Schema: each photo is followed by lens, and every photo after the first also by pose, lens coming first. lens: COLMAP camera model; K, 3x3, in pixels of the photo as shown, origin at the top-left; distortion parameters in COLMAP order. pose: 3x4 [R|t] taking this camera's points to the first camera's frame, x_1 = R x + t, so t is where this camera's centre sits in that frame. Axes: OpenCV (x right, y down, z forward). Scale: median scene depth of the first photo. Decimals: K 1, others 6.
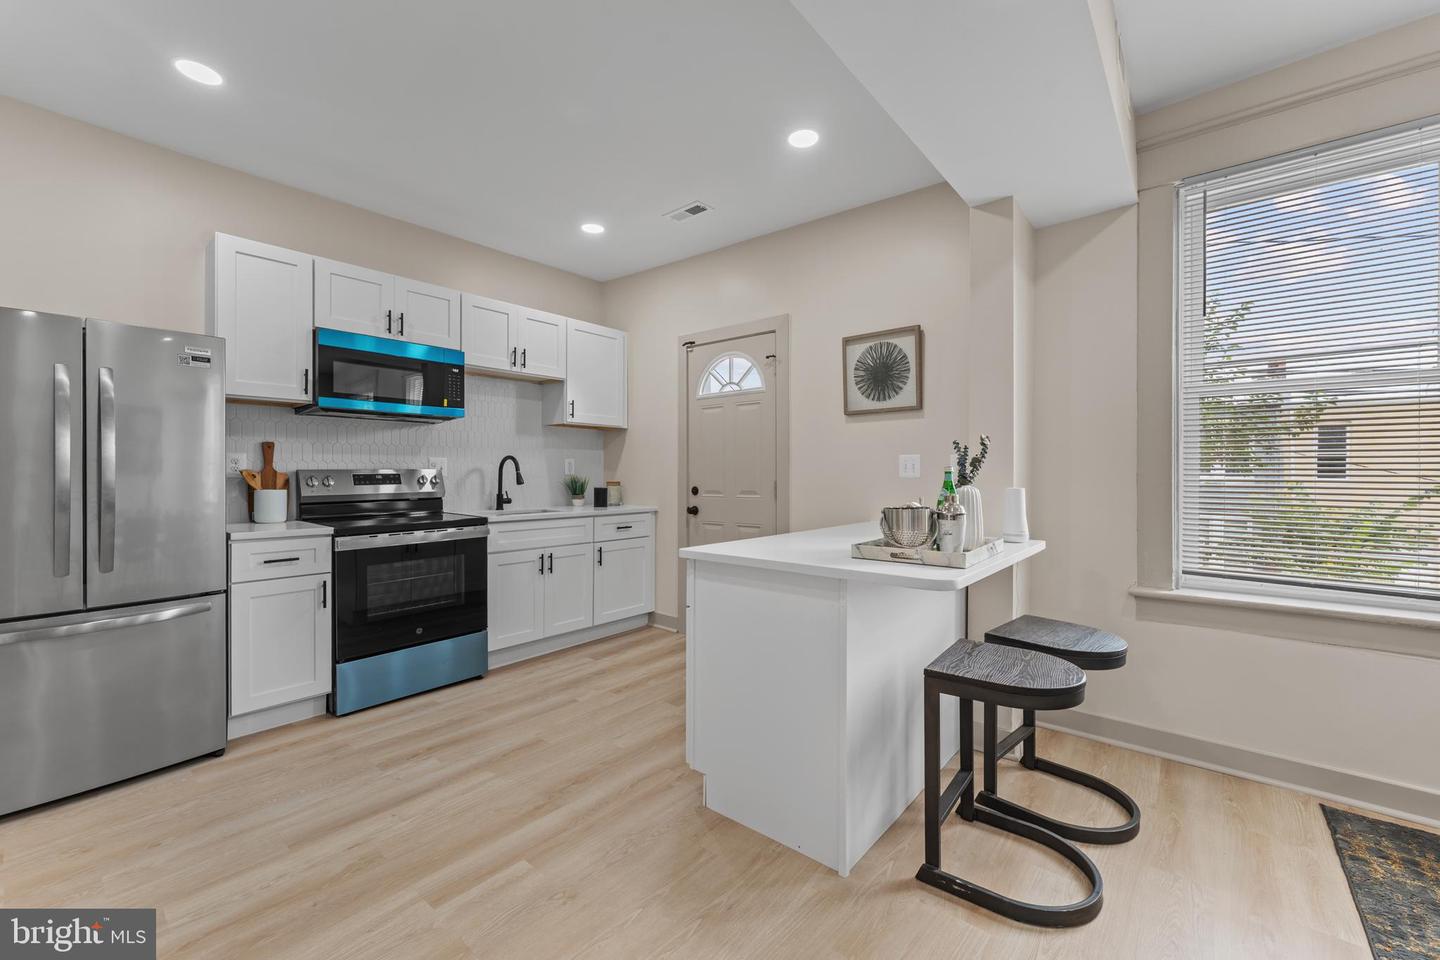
lens RADIAL K [[577.7, 0, 719.3], [0, 577.7, 472.0], [0, 0, 1]] dist [0.000291, -0.000884]
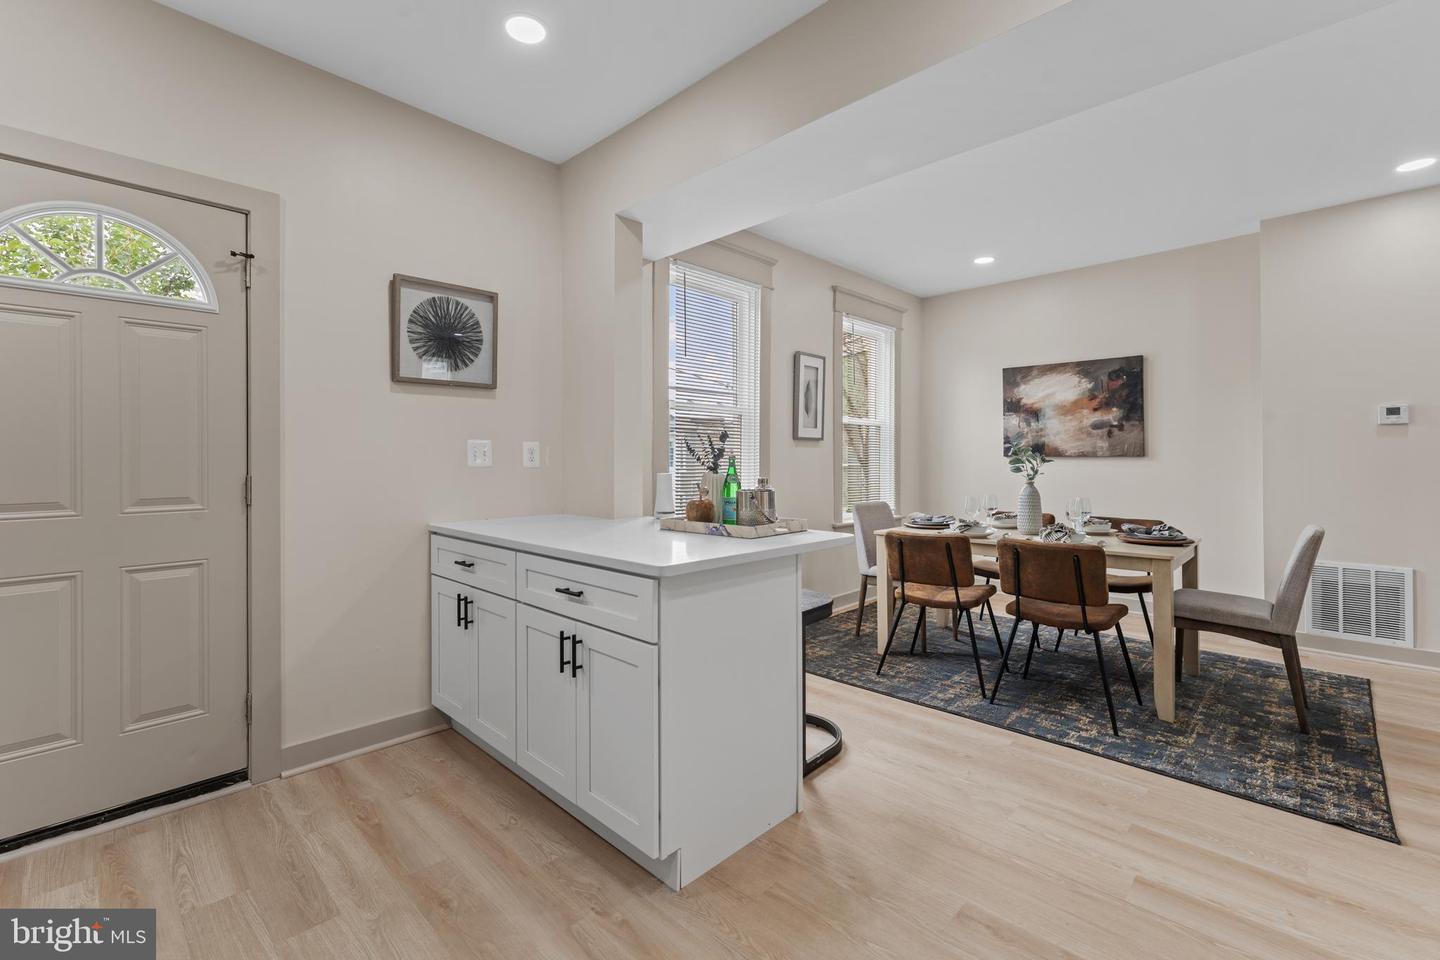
lens RADIAL K [[622.3, 0, 722.5], [0, 622.3, 453.7], [0, 0, 1]] dist [-0.001558, 0.000223]
pose [[0.073871, 0.008378, 0.997233, -0.539312], [0.000044, 0.999965, -0.008404, -0.001231], [-0.997268, 0.000665, 0.073868, 0.550637]]
